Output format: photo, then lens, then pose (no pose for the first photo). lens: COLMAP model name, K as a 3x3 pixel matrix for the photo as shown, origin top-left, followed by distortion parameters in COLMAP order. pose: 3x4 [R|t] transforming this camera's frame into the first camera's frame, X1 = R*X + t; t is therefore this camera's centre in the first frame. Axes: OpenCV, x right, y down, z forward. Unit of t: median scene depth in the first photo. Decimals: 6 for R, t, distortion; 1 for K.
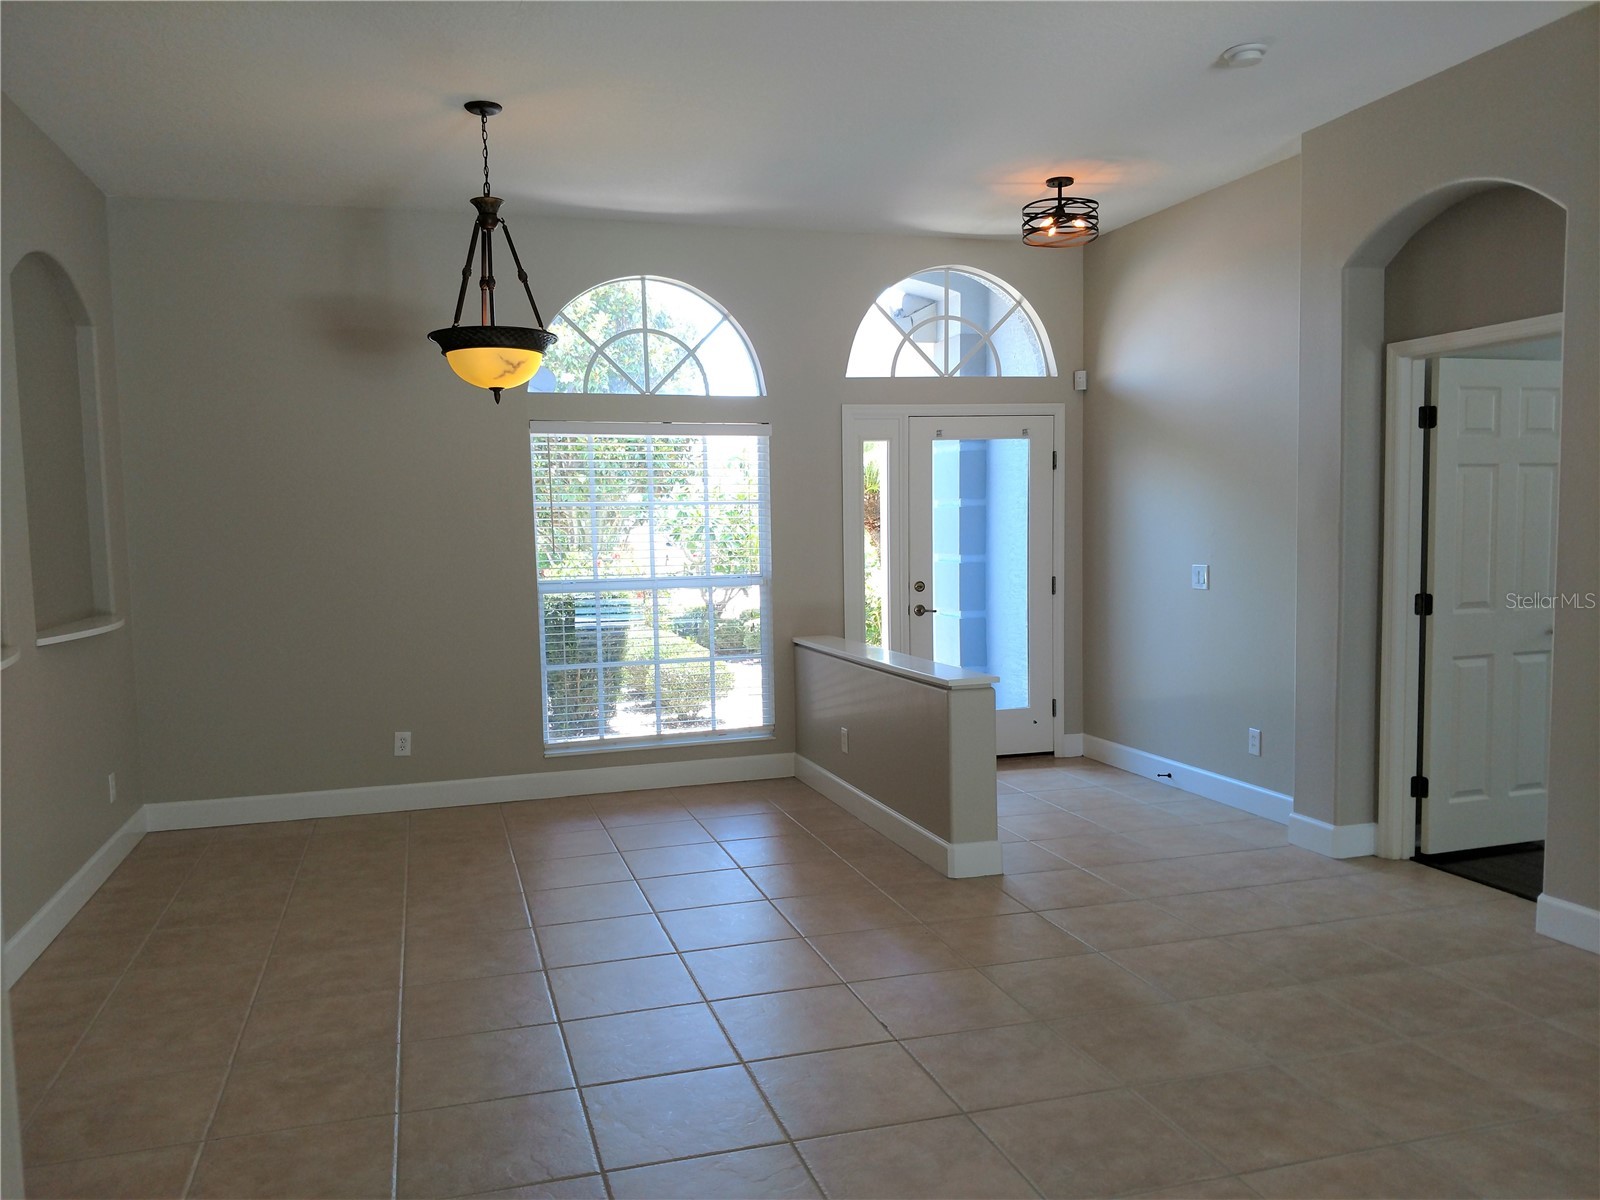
lens RADIAL K [[1245.0, 0, 774.0], [0, 1245.0, 622.6], [0, 0, 1]] dist [0.068919, -0.049451]
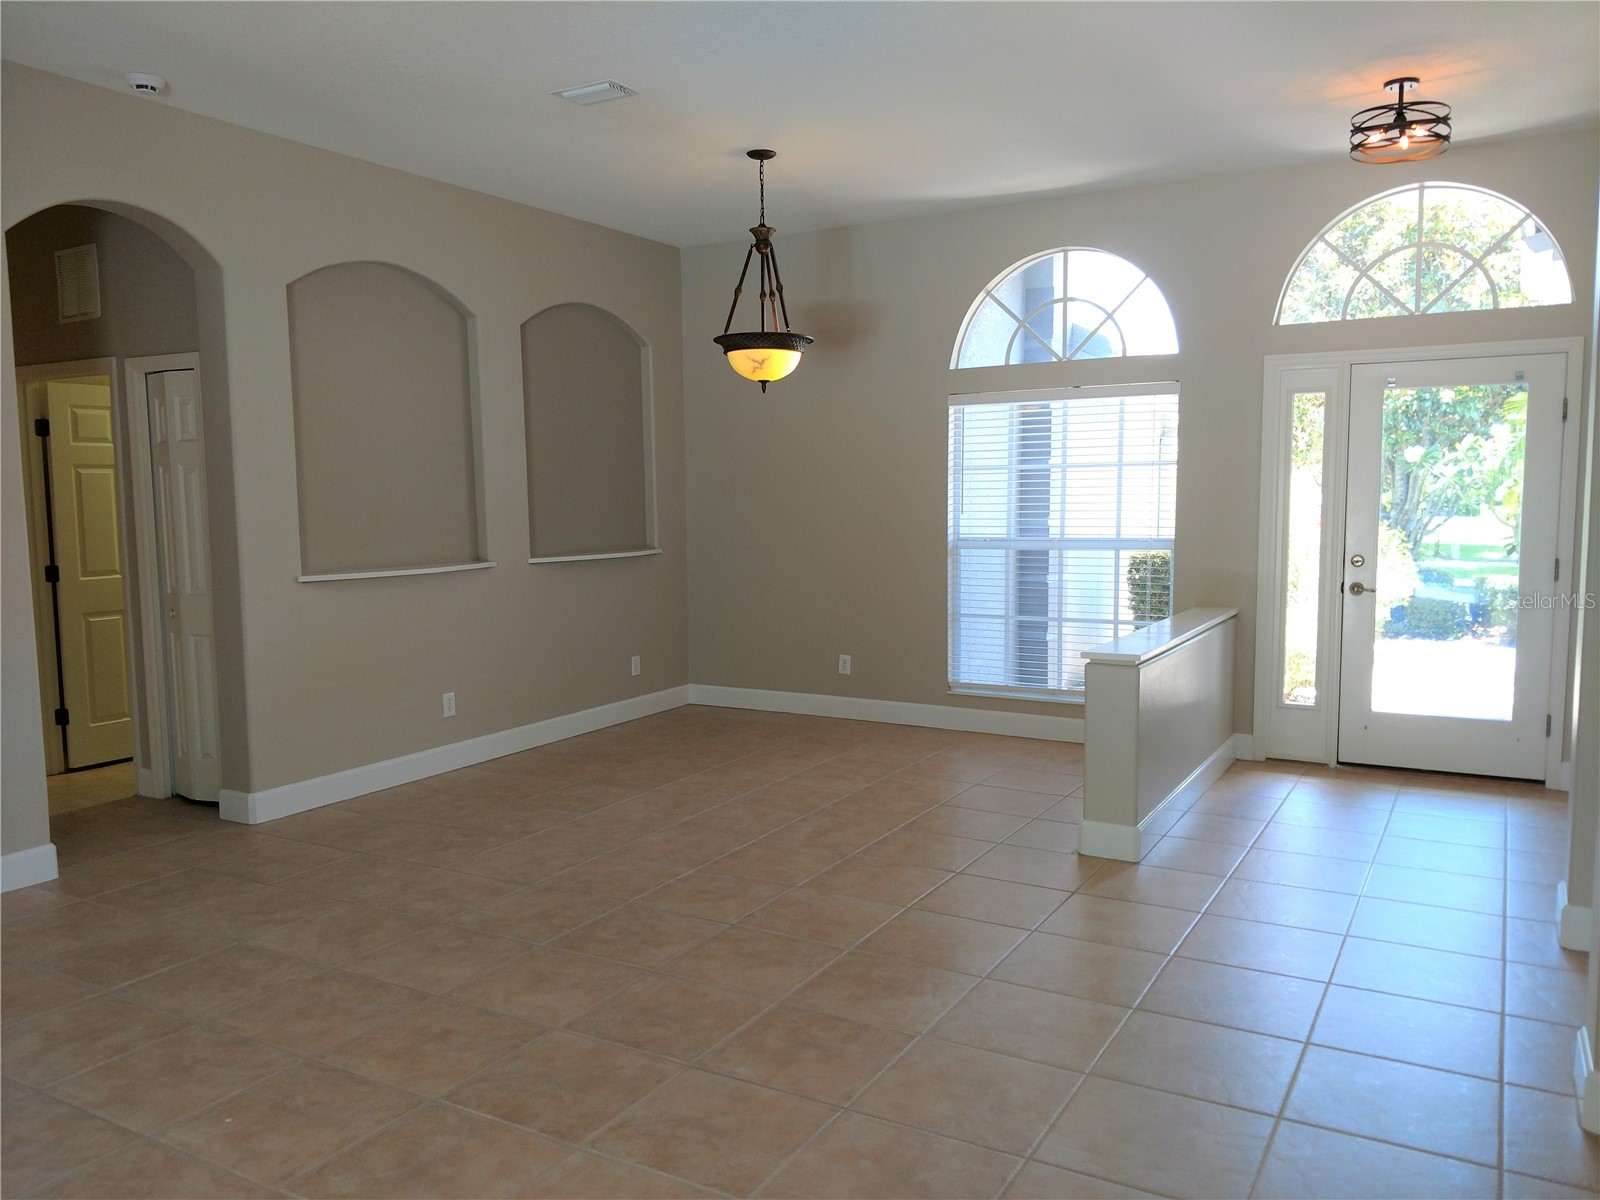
lens RADIAL K [[1245.0, 0, 781.3], [0, 1245.0, 602.6], [0, 0, 1]] dist [0.068919, -0.049451]
pose [[0.682357, 0.079525, -0.726681, 0.701992], [-0.063791, 0.996751, 0.049180, -0.025324], [0.728231, 0.012798, 0.685213, 0.158804]]
